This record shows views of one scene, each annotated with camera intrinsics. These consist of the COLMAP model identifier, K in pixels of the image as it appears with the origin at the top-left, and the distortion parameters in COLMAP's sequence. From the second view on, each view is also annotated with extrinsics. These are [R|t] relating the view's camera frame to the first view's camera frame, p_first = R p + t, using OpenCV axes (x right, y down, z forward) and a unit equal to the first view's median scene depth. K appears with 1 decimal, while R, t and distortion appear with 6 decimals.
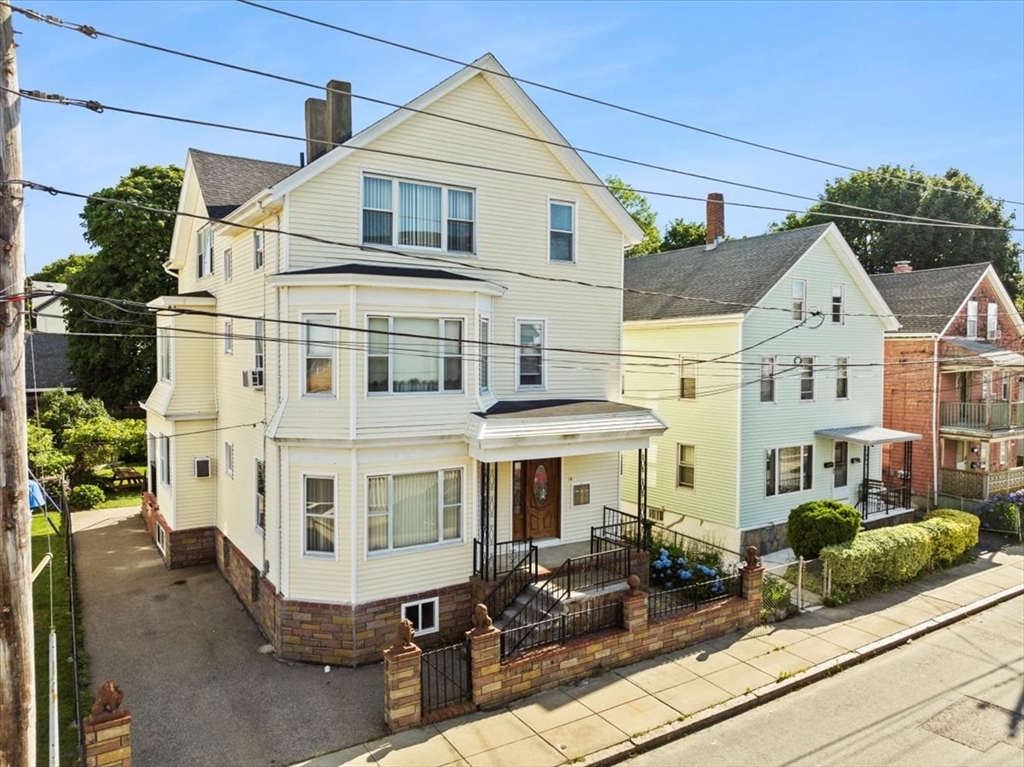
lens RADIAL K [[738.6, 0, 512.0], [0, 738.6, 383.5], [0, 0, 1]] dist [-0.042902, 0.003821]
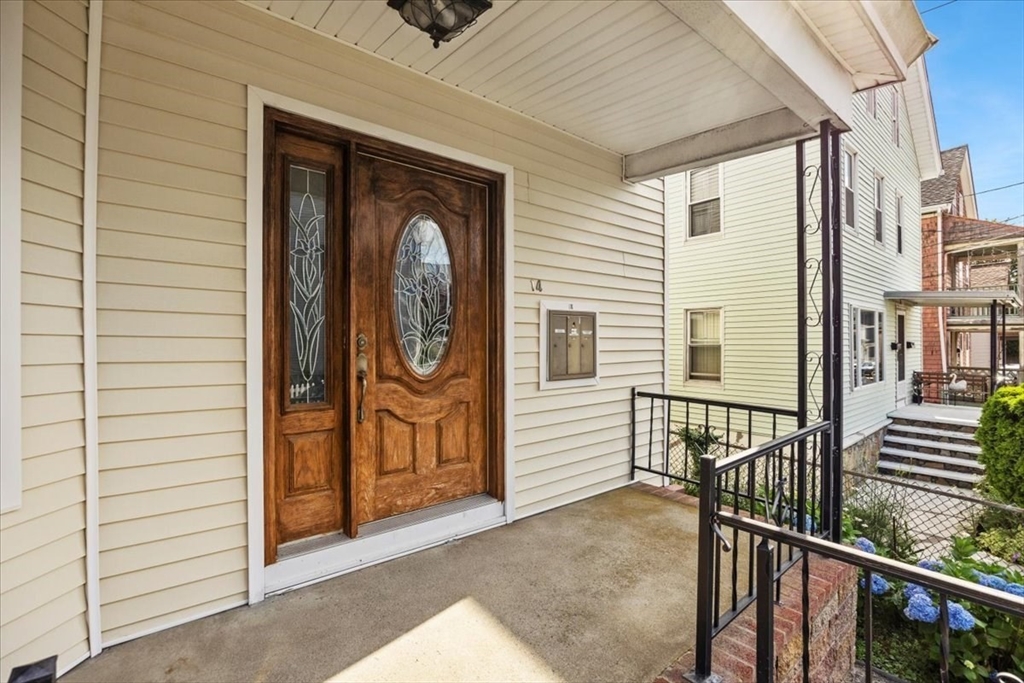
lens RADIAL K [[454.2, 0, 512.0], [0, 454.2, 341.5], [0, 0, 1]] dist [-0.002345, -0.000119]
pose [[0.994608, -0.009956, 0.103229, 0.061851], [0.014422, 0.998988, -0.042607, 0.189514], [-0.102701, 0.043866, 0.993745, 0.990057]]
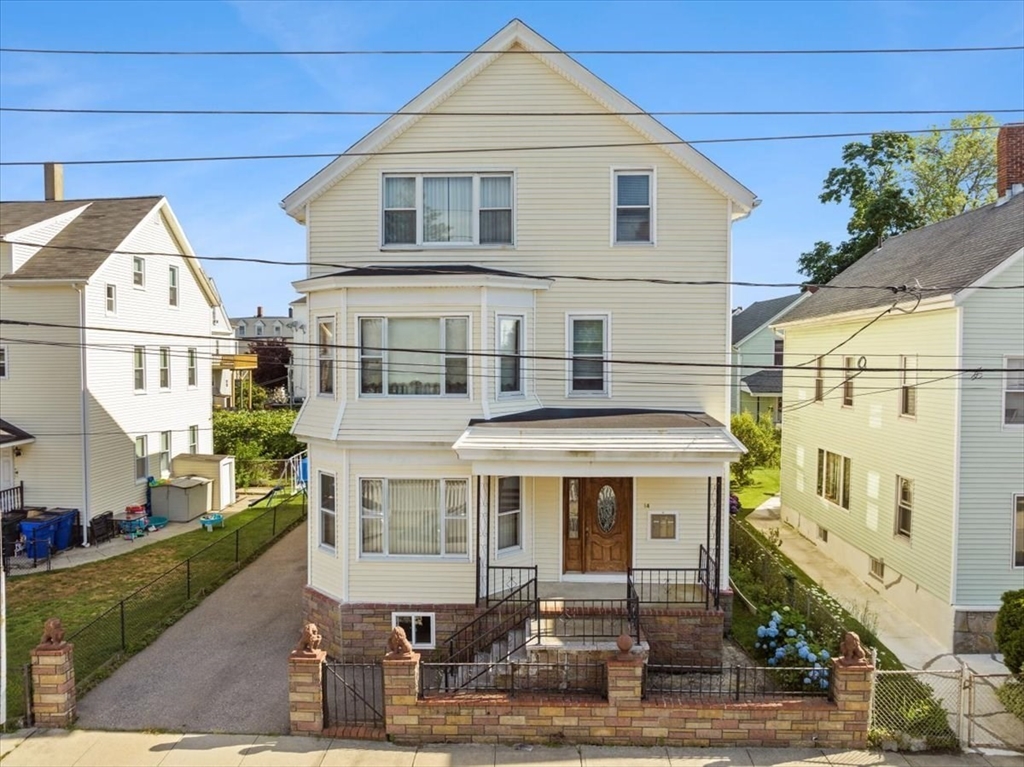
lens RADIAL K [[738.6, 0, 512.0], [0, 738.6, 383.5], [0, 0, 1]] dist [-0.042902, 0.003821]
pose [[0.810942, 0.017542, -0.584864, 0.522403], [-0.018494, 0.999820, 0.004345, -0.009524], [0.584835, 0.007293, 0.811120, 0.289766]]
